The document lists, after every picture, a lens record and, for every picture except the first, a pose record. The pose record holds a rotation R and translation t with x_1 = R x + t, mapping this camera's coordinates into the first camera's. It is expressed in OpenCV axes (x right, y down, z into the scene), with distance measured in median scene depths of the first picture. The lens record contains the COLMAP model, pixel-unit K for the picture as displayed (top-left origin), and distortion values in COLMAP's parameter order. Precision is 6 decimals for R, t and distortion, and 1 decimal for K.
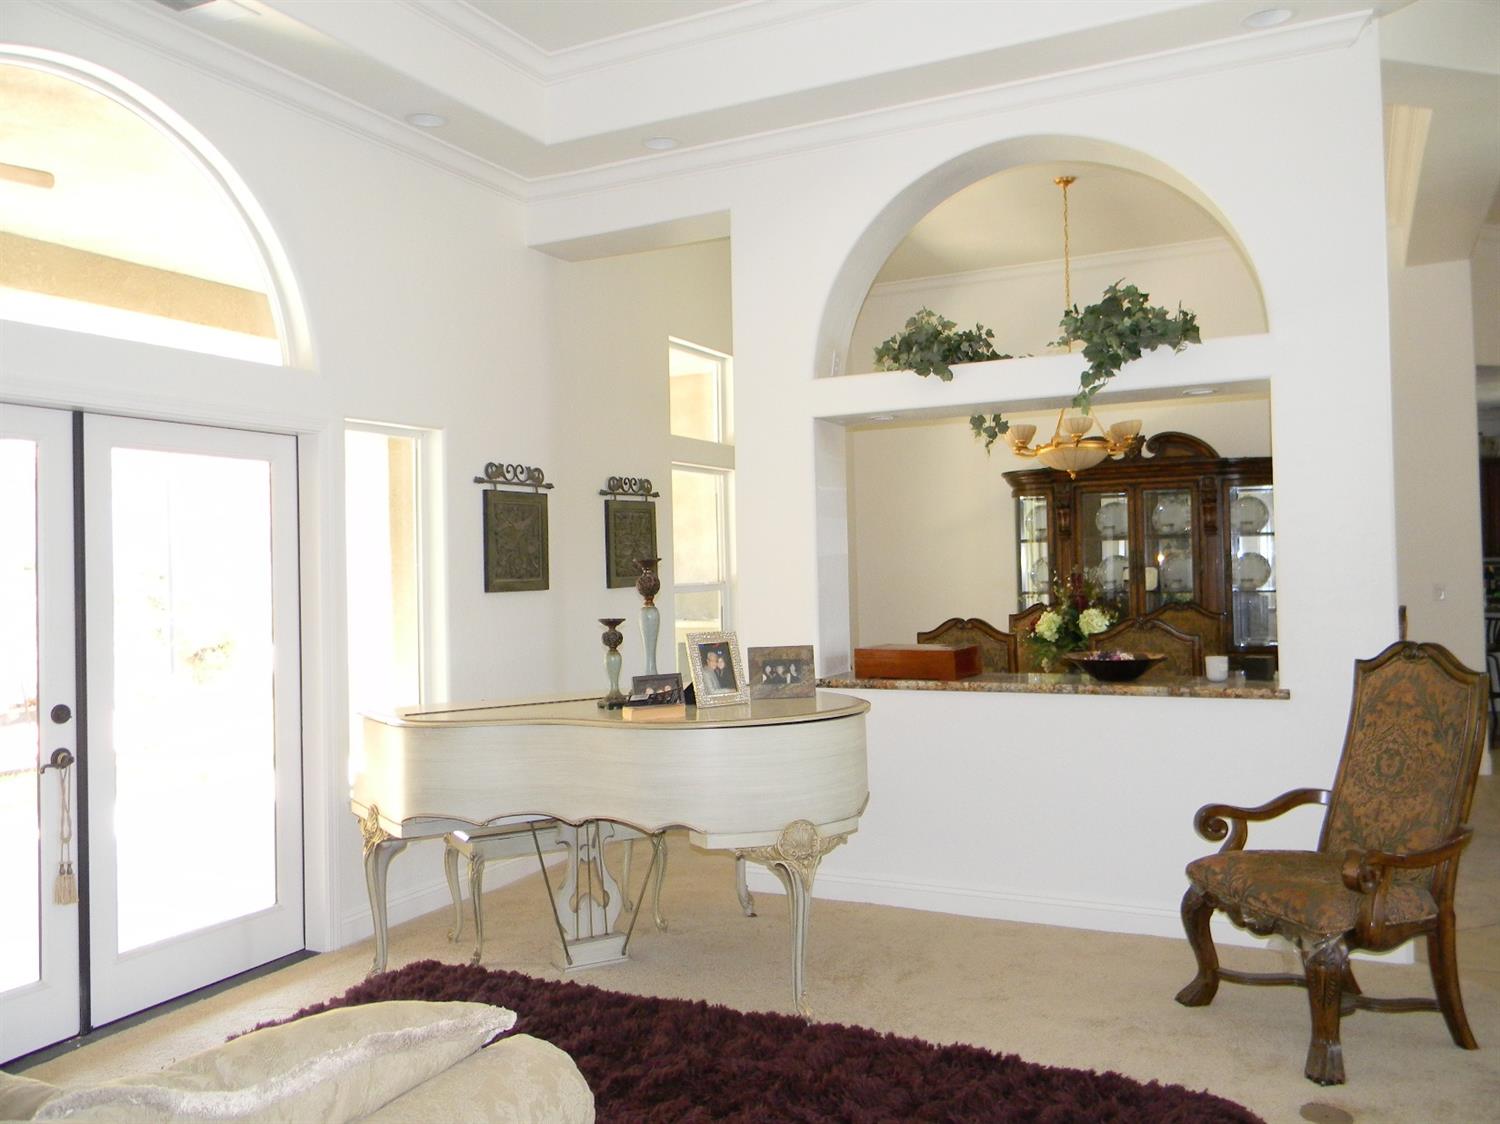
lens RADIAL K [[1218.9, 0, 741.1], [0, 1218.9, 546.5], [0, 0, 1]] dist [0.013130, -0.011365]
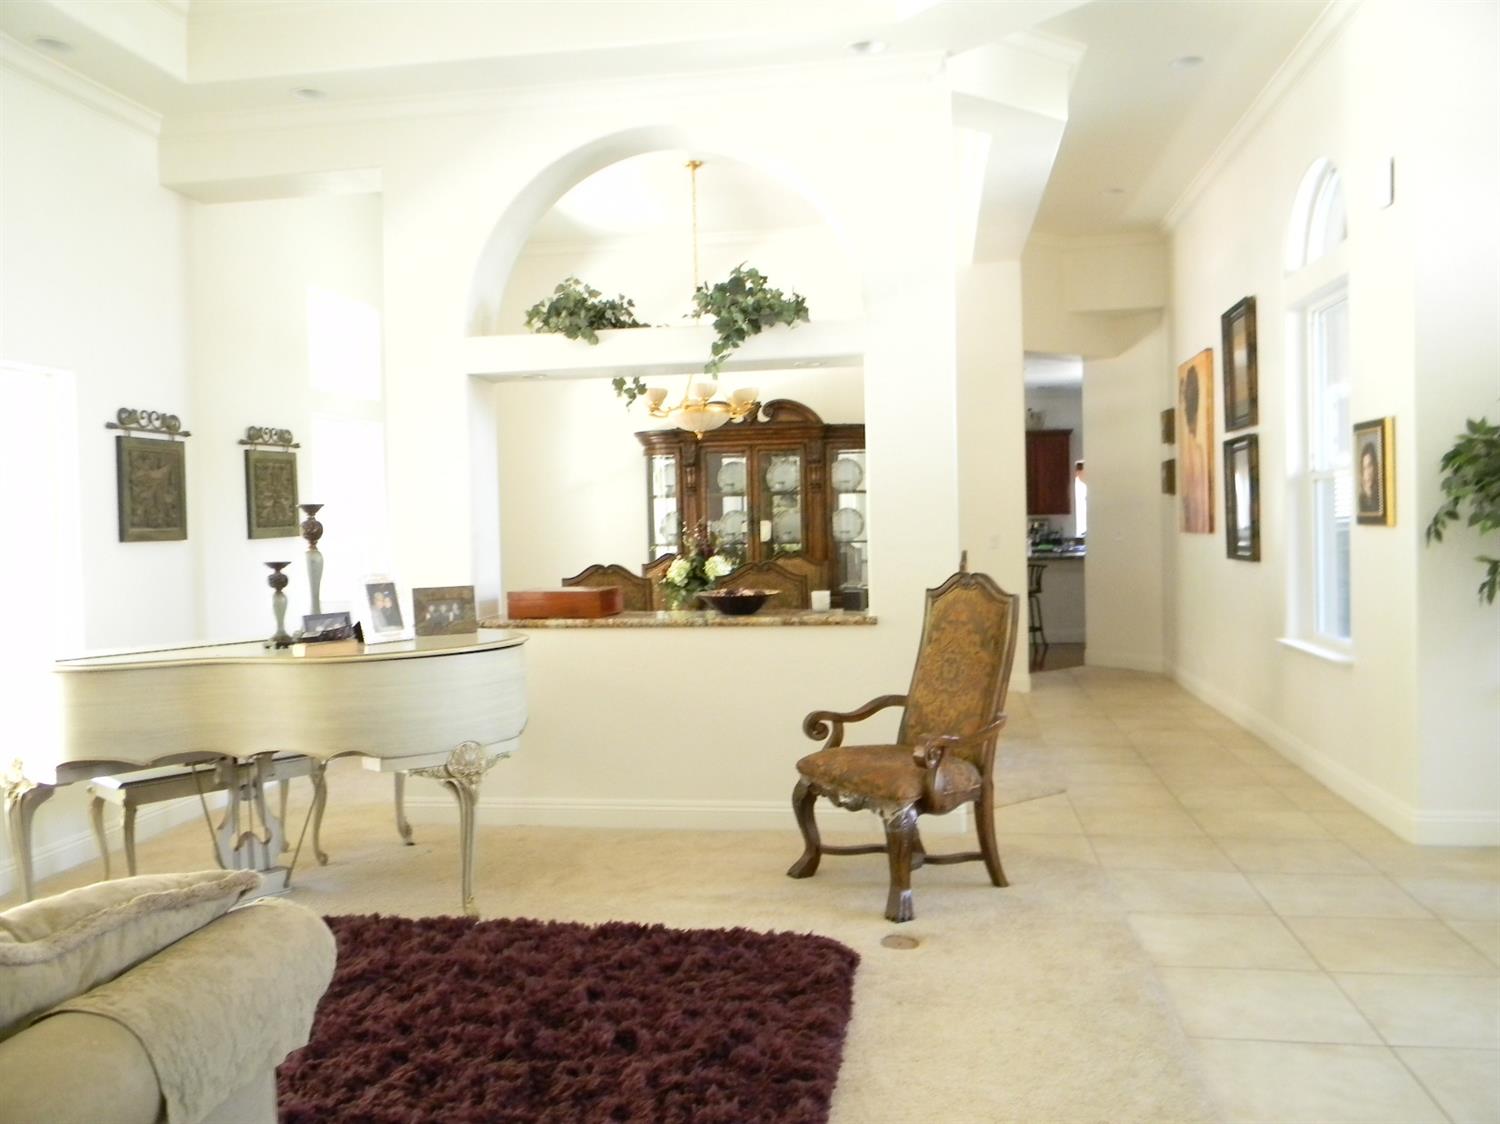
lens RADIAL K [[1218.9, 0, 748.6], [0, 1218.9, 567.4], [0, 0, 1]] dist [0.013130, -0.011365]
pose [[0.951168, -0.011762, 0.308450, -0.043140], [-0.003063, 0.998865, 0.047535, 0.012954], [-0.308659, -0.046158, 0.950052, -0.104469]]
